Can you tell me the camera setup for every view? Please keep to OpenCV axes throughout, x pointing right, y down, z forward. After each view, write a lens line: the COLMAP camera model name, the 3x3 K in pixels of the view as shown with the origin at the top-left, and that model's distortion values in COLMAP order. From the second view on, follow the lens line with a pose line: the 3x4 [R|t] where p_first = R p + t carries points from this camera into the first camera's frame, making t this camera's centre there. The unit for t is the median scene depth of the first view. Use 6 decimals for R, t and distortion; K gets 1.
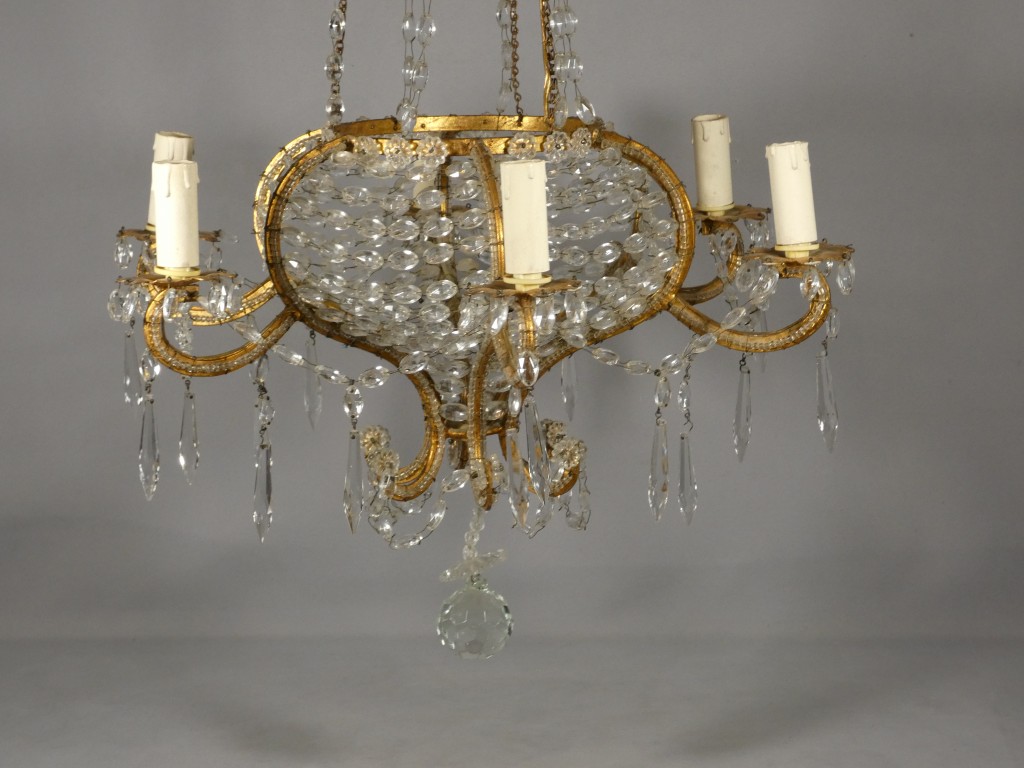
lens RADIAL K [[2543.2, 0, 521.9], [0, 2543.2, 378.1], [0, 0, 1]] dist [0.348465, 0.000000]
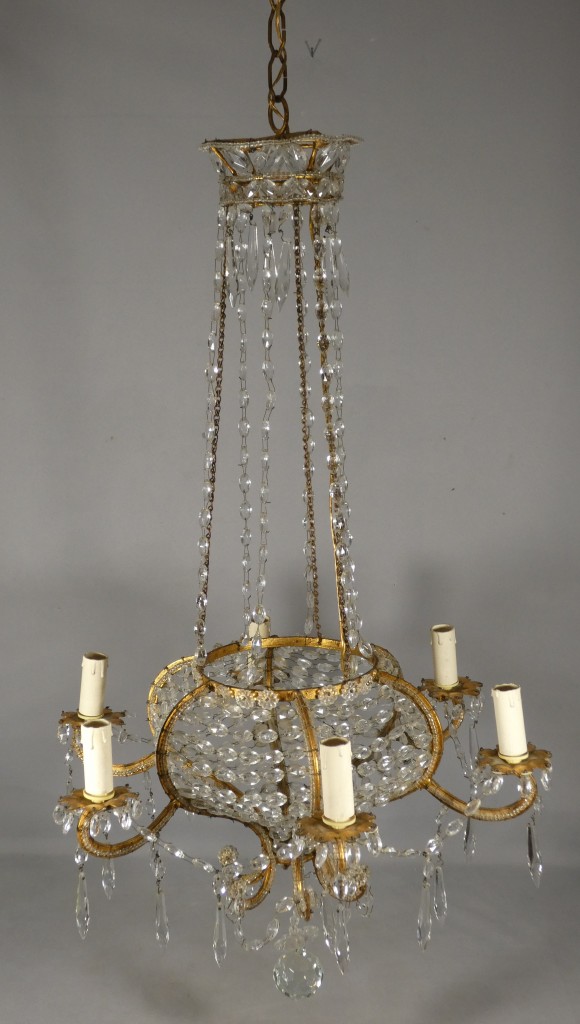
lens RADIAL K [[1350.1, 0, 249.5], [0, 1350.1, 520.9], [0, 0, 1]] dist [0.045917, 0.000000]
pose [[0.999619, -0.017949, -0.020977, -0.026865], [0.018300, 0.999694, 0.016649, -0.202912], [0.020671, -0.017026, 0.999641, 0.211793]]
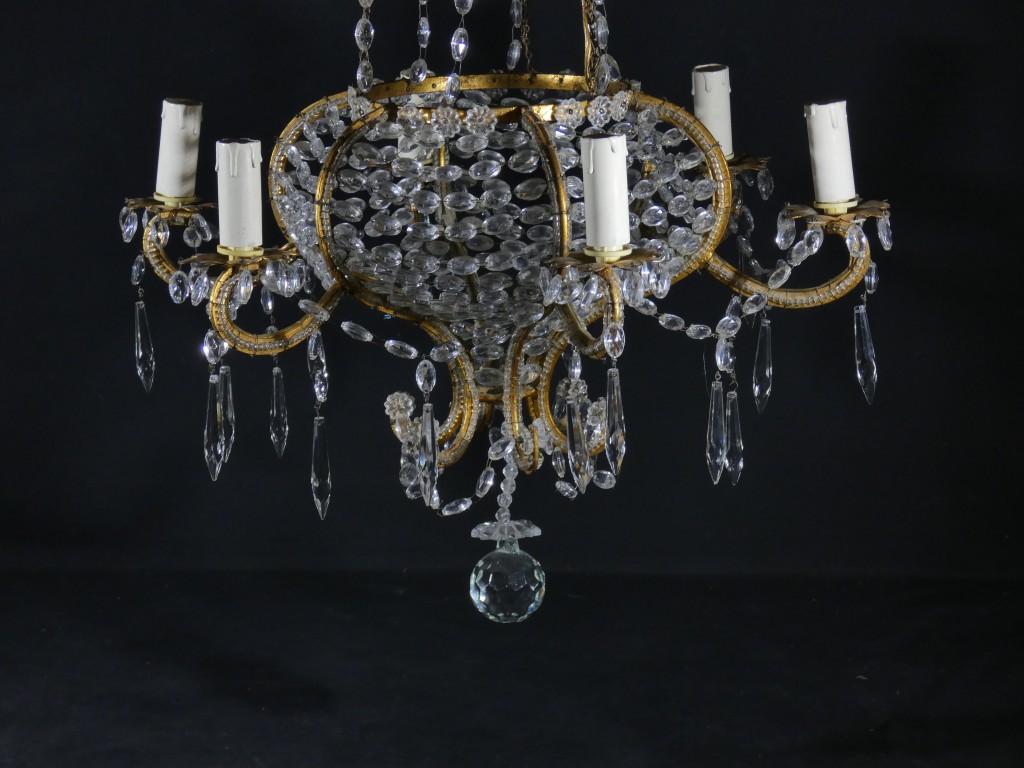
lens RADIAL K [[2856.3, 0, 525.9], [0, 2856.3, 387.4], [0, 0, 1]] dist [0.485019, 0.000000]
pose [[0.991127, -0.037815, 0.127423, -0.162220], [0.032314, 0.998466, 0.044968, -0.033863], [-0.128928, -0.040452, 0.990829, -0.117382]]
